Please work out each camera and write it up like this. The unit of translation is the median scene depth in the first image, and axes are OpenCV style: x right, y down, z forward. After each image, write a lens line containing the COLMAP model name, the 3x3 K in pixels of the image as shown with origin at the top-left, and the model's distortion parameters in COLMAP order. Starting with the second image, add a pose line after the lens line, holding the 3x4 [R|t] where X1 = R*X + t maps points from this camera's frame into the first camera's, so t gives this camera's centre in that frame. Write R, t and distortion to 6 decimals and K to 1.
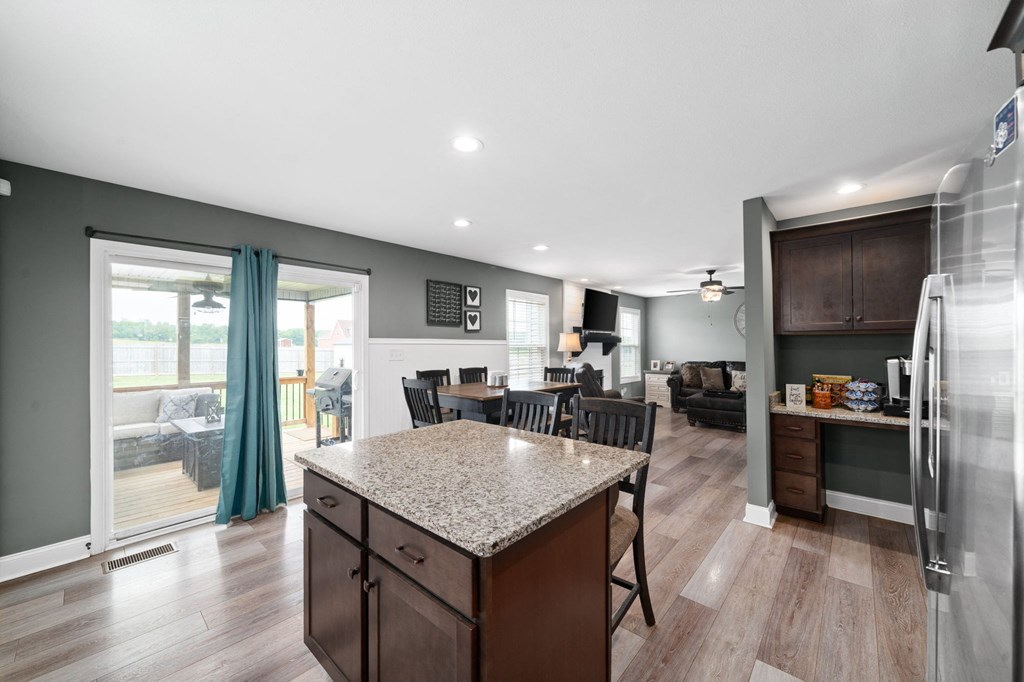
lens RADIAL K [[378.3, 0, 513.8], [0, 378.3, 341.1], [0, 0, 1]] dist [-0.007305, -0.000216]
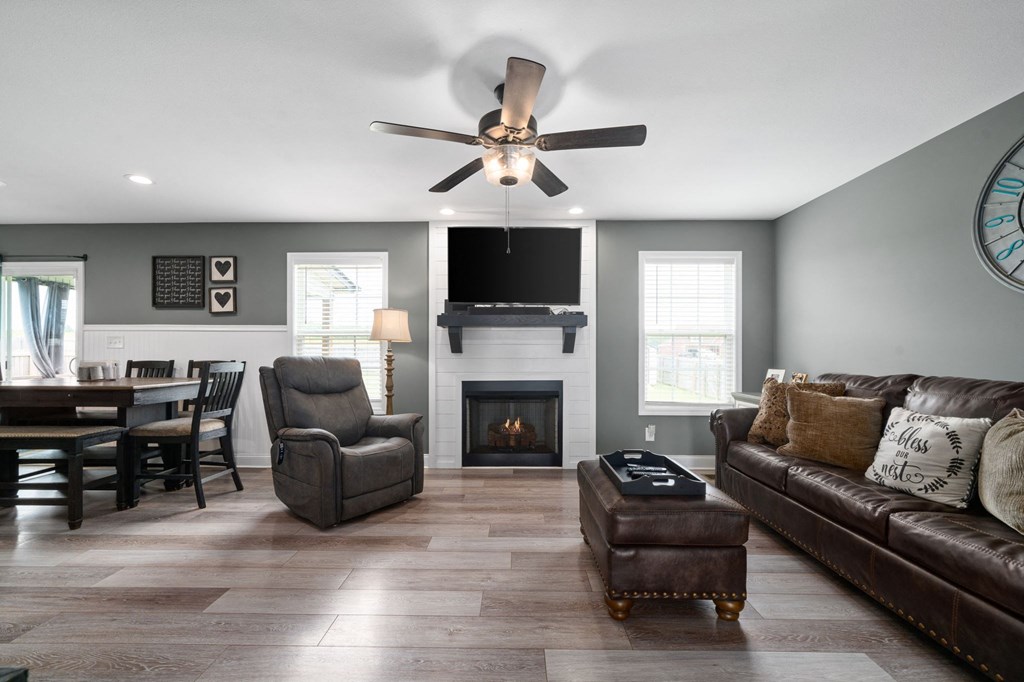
lens RADIAL K [[425.2, 0, 511.4], [0, 425.2, 344.8], [0, 0, 1]] dist [0.000063, 0.000782]
pose [[0.663656, -0.012801, -0.747928, 1.027956], [0.005978, 0.999912, -0.011809, 0.056090], [0.748014, 0.003366, 0.663674, 0.950830]]
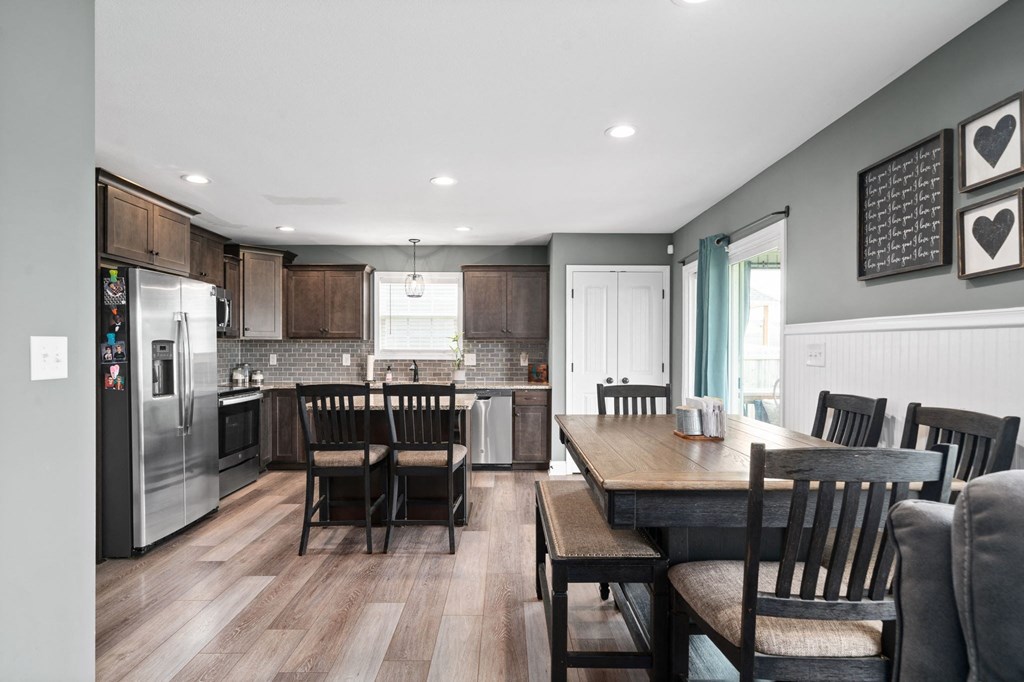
lens RADIAL K [[546.1, 0, 508.6], [0, 546.1, 359.0], [0, 0, 1]] dist [-0.001074, -0.000959]
pose [[-0.737944, 0.015148, -0.674692, 0.444070], [0.007181, 0.999868, 0.014594, 0.026362], [0.674823, 0.005924, -0.737955, 1.158658]]
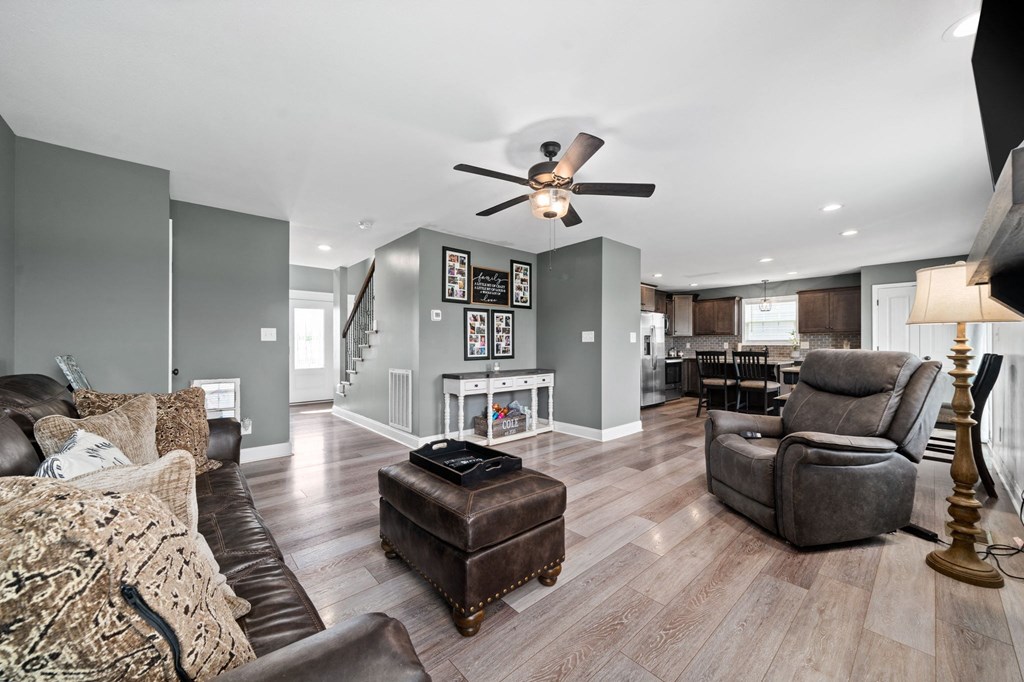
lens RADIAL K [[378.3, 0, 508.0], [0, 378.3, 342.0], [0, 0, 1]] dist [-0.007305, -0.000216]
pose [[-0.993086, 0.005612, 0.117257, 0.662577], [0.003179, 0.999776, -0.020928, 0.063214], [-0.117348, -0.020411, -0.992881, 1.831997]]
